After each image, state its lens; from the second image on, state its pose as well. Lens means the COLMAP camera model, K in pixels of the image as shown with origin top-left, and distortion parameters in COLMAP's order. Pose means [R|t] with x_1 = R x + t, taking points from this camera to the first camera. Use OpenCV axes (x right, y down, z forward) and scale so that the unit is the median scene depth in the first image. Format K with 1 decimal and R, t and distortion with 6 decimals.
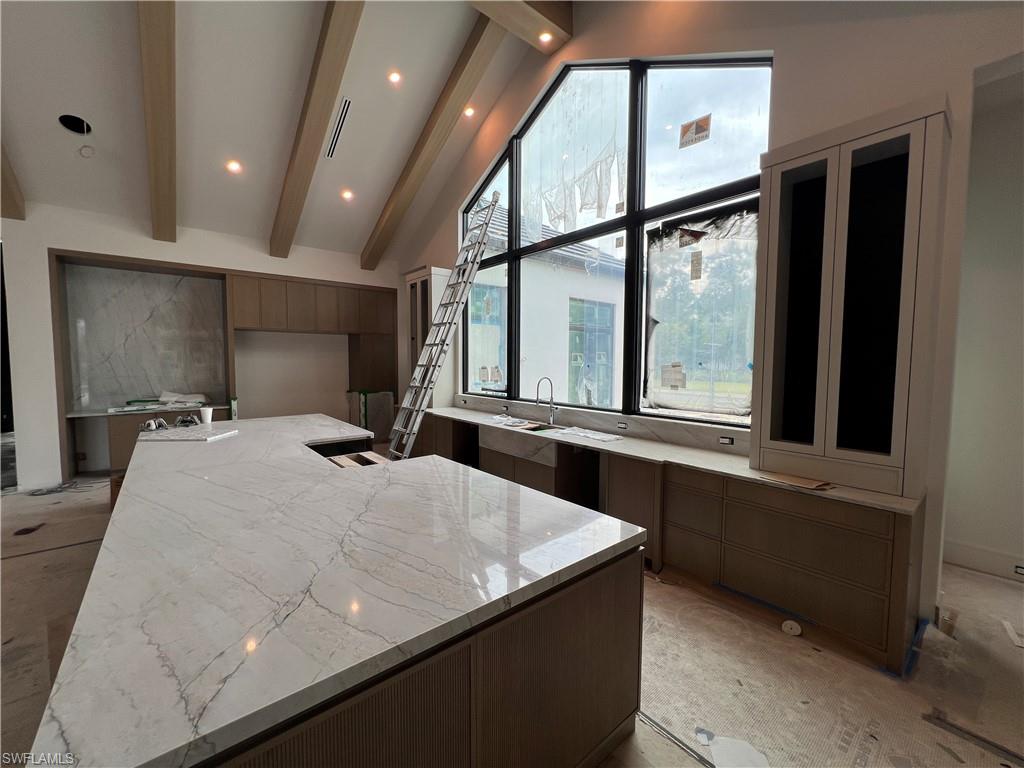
lens RADIAL K [[411.1, 0, 512.0], [0, 411.1, 384.0], [0, 0, 1]] dist [-0.000256, -0.000224]
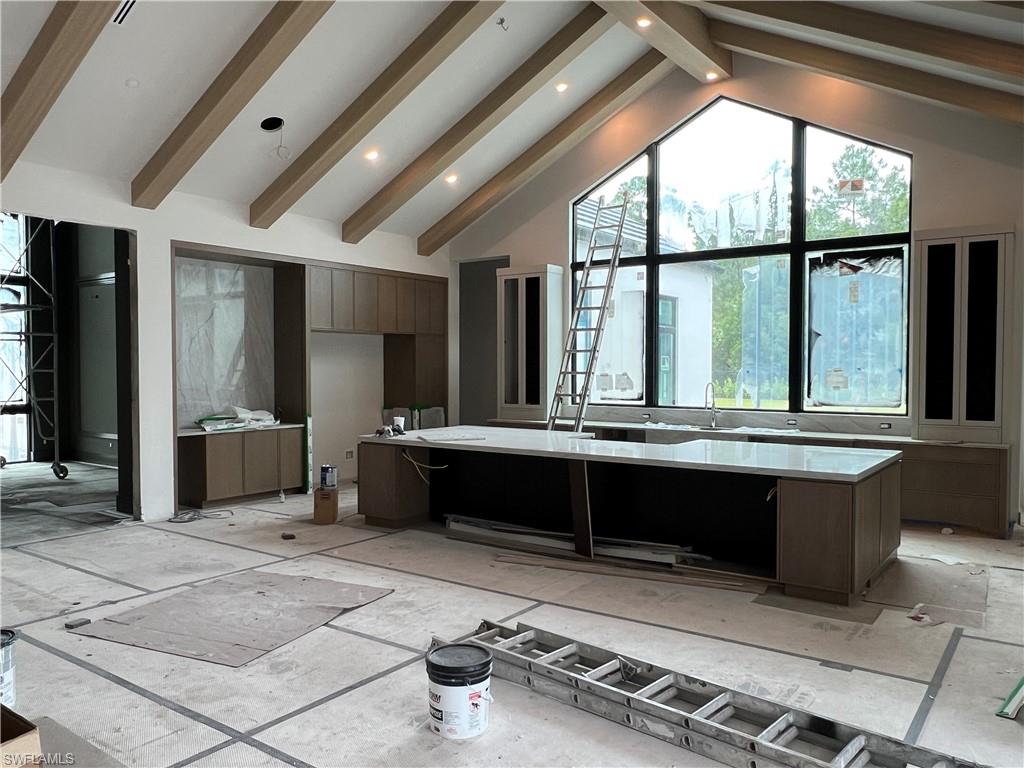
lens RADIAL K [[771.3, 0, 512.5], [0, 771.3, 388.7], [0, 0, 1]] dist [-0.004800, 0.001846]
pose [[0.968987, -0.011593, 0.246840, -1.063556], [0.018656, 0.999480, -0.026295, 0.049706], [-0.246407, 0.030085, 0.968699, -0.948506]]
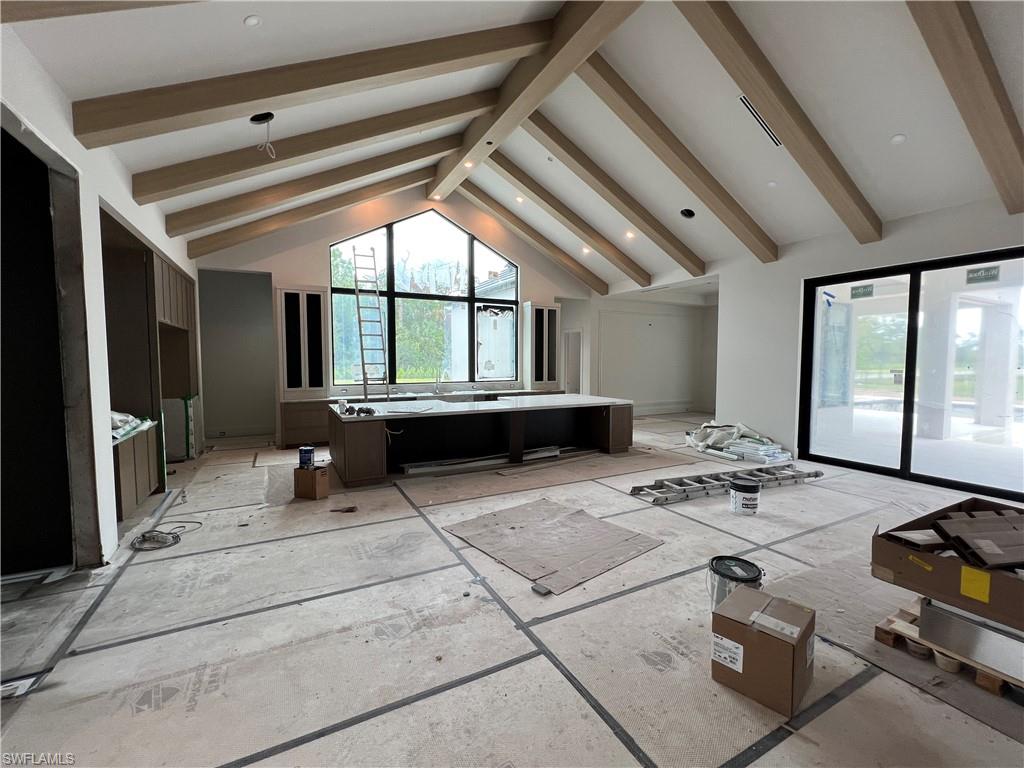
lens RADIAL K [[435.2, 0, 512.0], [0, 435.2, 384.0], [0, 0, 1]] dist [-0.008190, 0.000076]
pose [[0.209609, -0.060488, 0.975913, -2.162530], [0.056614, 0.997161, 0.049645, -0.028755], [-0.976145, 0.044844, 0.212438, 0.268528]]
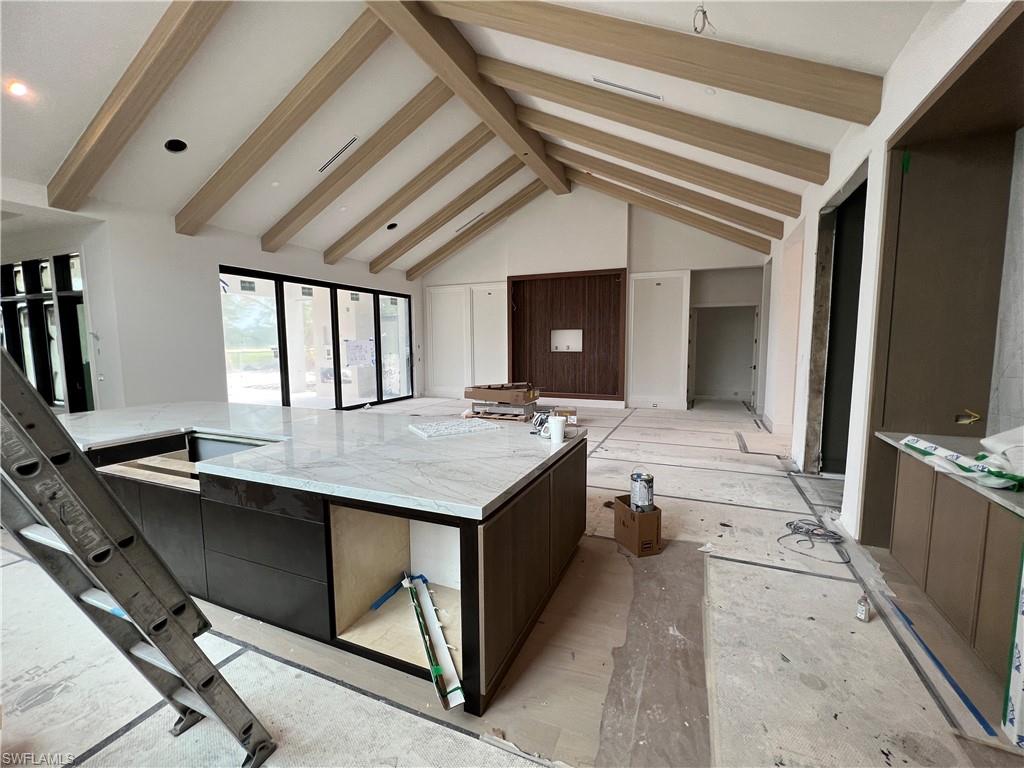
lens RADIAL K [[435.2, 0, 512.0], [0, 435.2, 384.0], [0, 0, 1]] dist [-0.008190, 0.000076]
pose [[-0.894078, 0.045912, -0.445552, -0.475460], [-0.023079, 0.988689, 0.148191, -0.094603], [0.447317, 0.142777, -0.882906, 1.723964]]
